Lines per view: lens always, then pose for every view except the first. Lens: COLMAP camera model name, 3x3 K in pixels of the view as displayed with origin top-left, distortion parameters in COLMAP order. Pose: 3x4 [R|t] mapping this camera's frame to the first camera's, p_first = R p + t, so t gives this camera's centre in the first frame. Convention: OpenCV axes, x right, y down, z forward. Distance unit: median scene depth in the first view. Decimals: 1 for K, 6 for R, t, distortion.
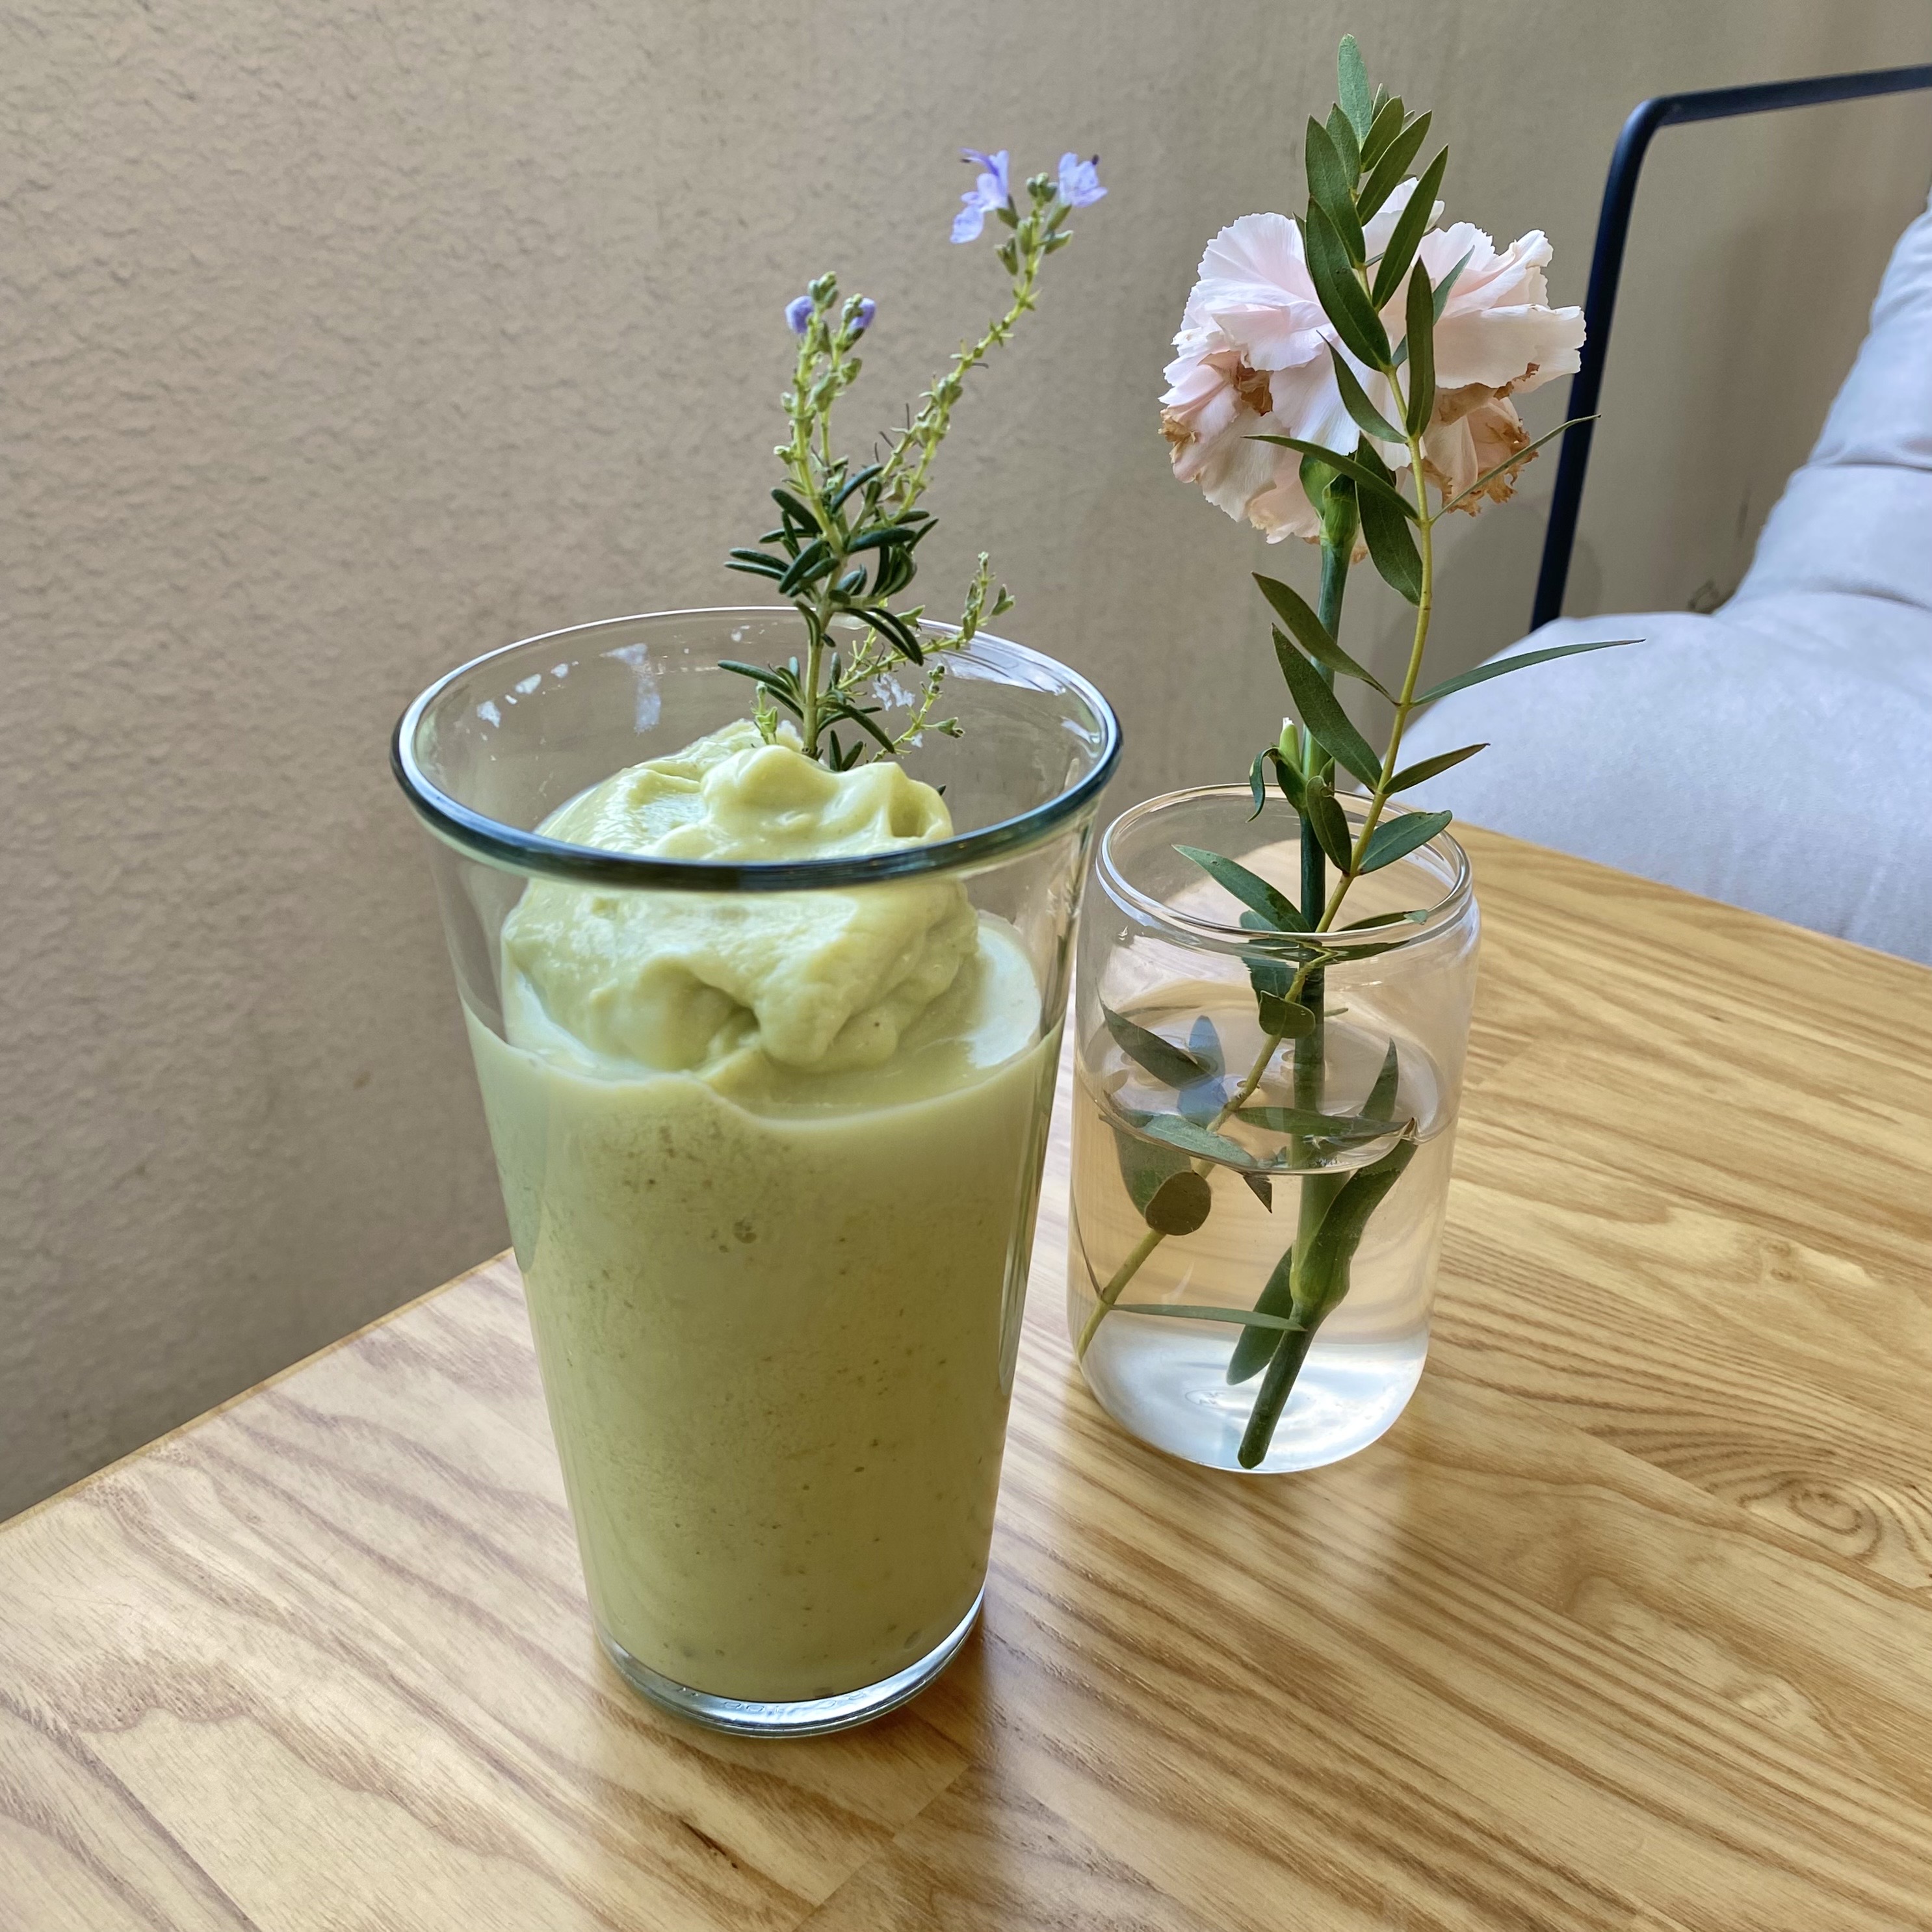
lens RADIAL K [[2110.2, 0, 966.0], [0, 2110.2, 966.0], [0, 0, 1]] dist [-0.018297, 0.026380]
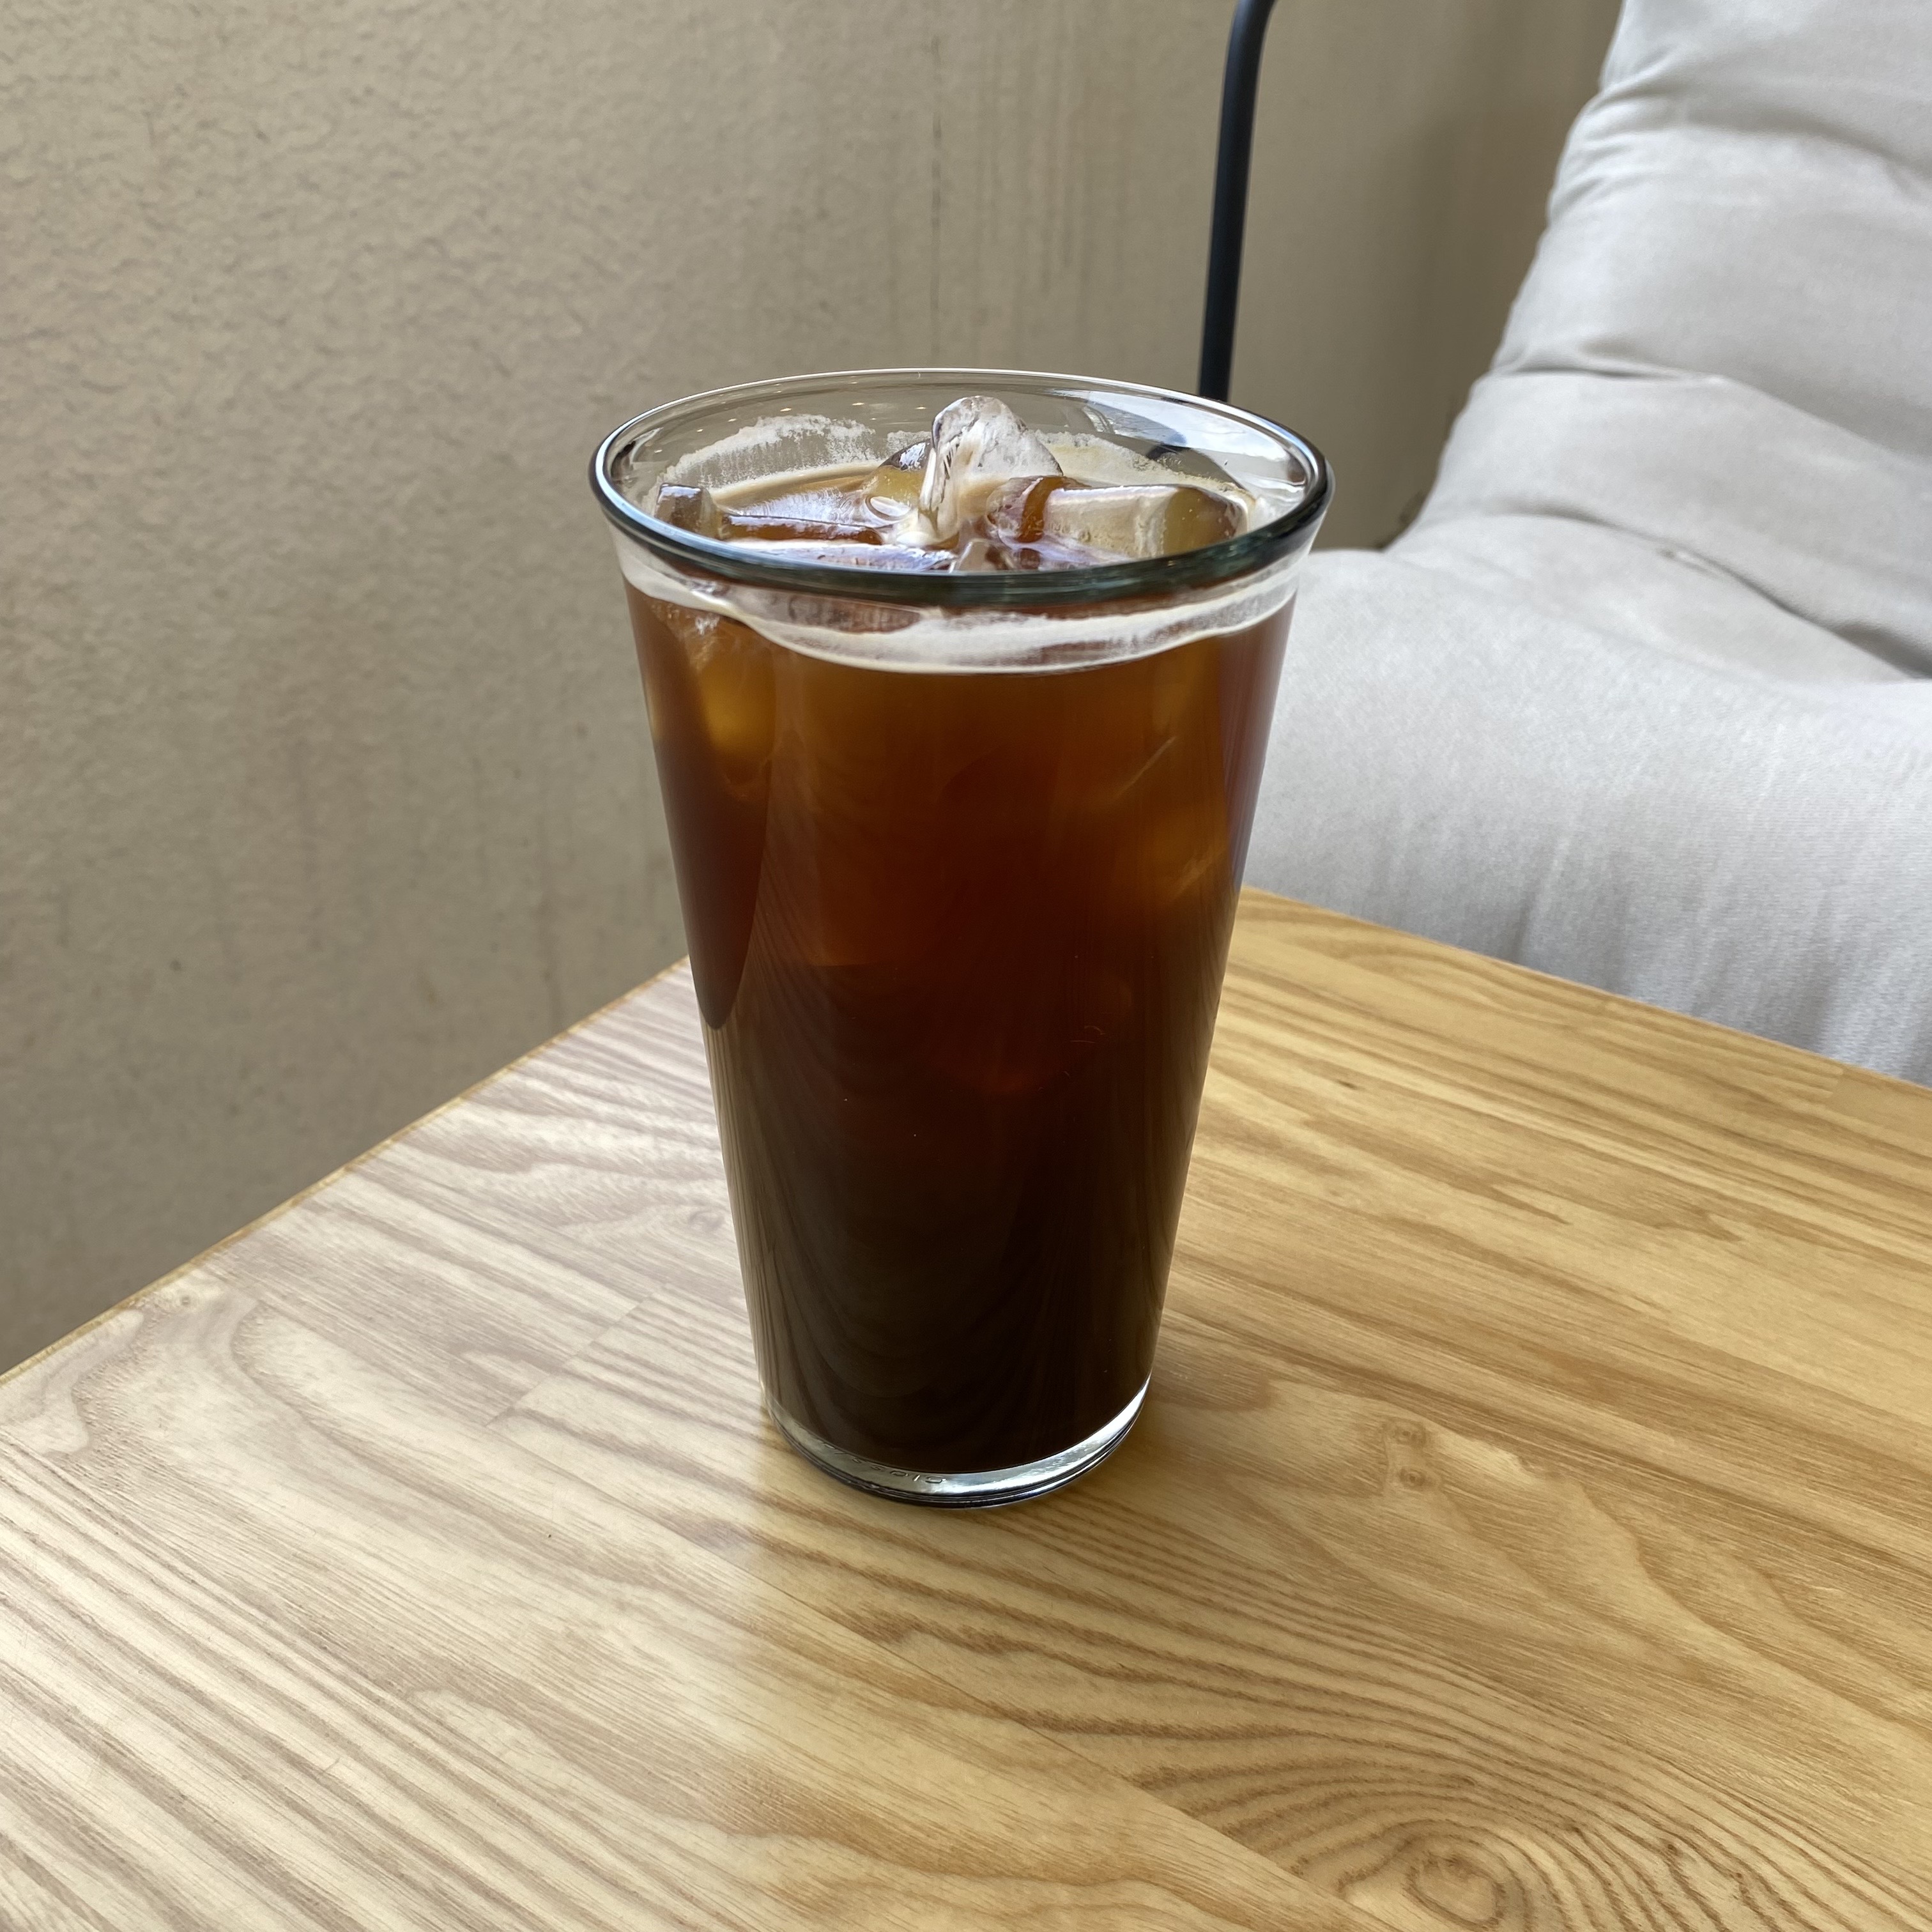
lens RADIAL K [[2108.1, 0, 966.0], [0, 2108.1, 966.0], [0, 0, 1]] dist [0.015141, -0.037299]
pose [[0.992023, -0.066671, 0.106987, 0.130632], [0.063190, 0.997366, 0.035604, -0.059841], [-0.109079, -0.028559, 0.993623, 0.221130]]
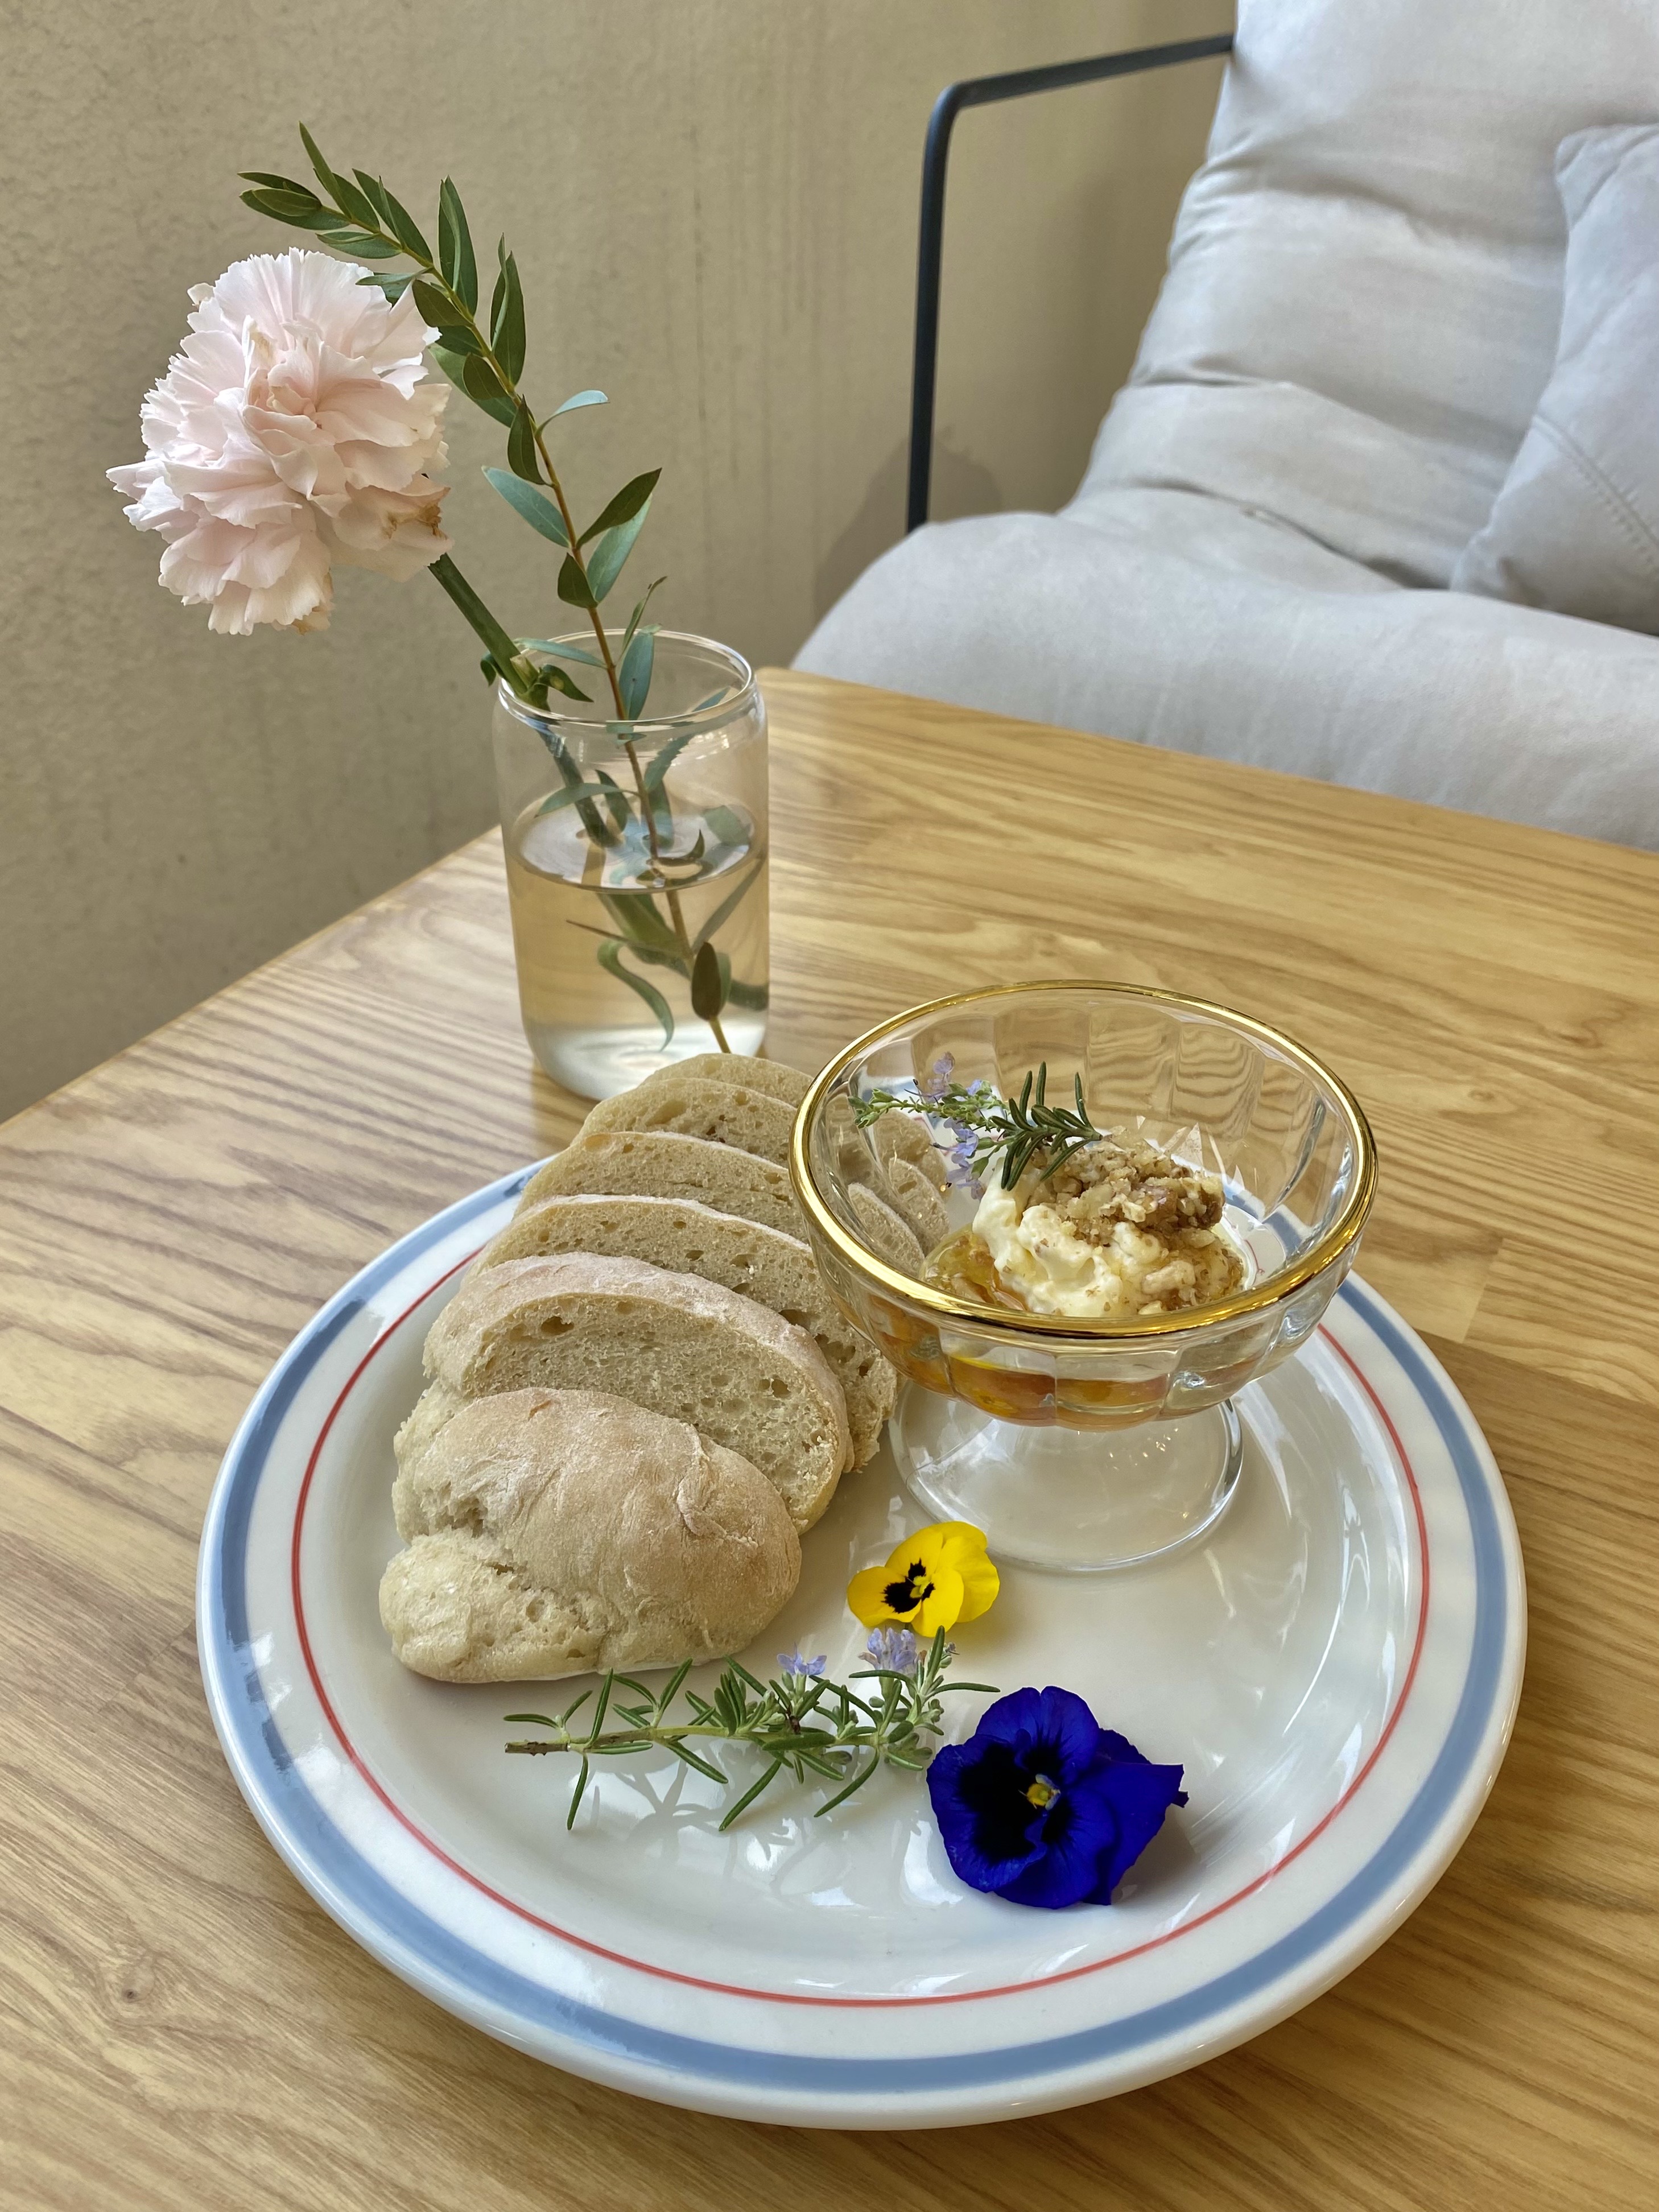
lens RADIAL K [[1837.7, 0, 829.5], [0, 1837.7, 1106.0], [0, 0, 1]] dist [0.000501, 0.011920]
pose [[0.980499, -0.124060, 0.152415, 0.023781], [0.104847, 0.986187, 0.128227, 0.058178], [-0.166218, -0.109746, 0.979963, -0.200523]]
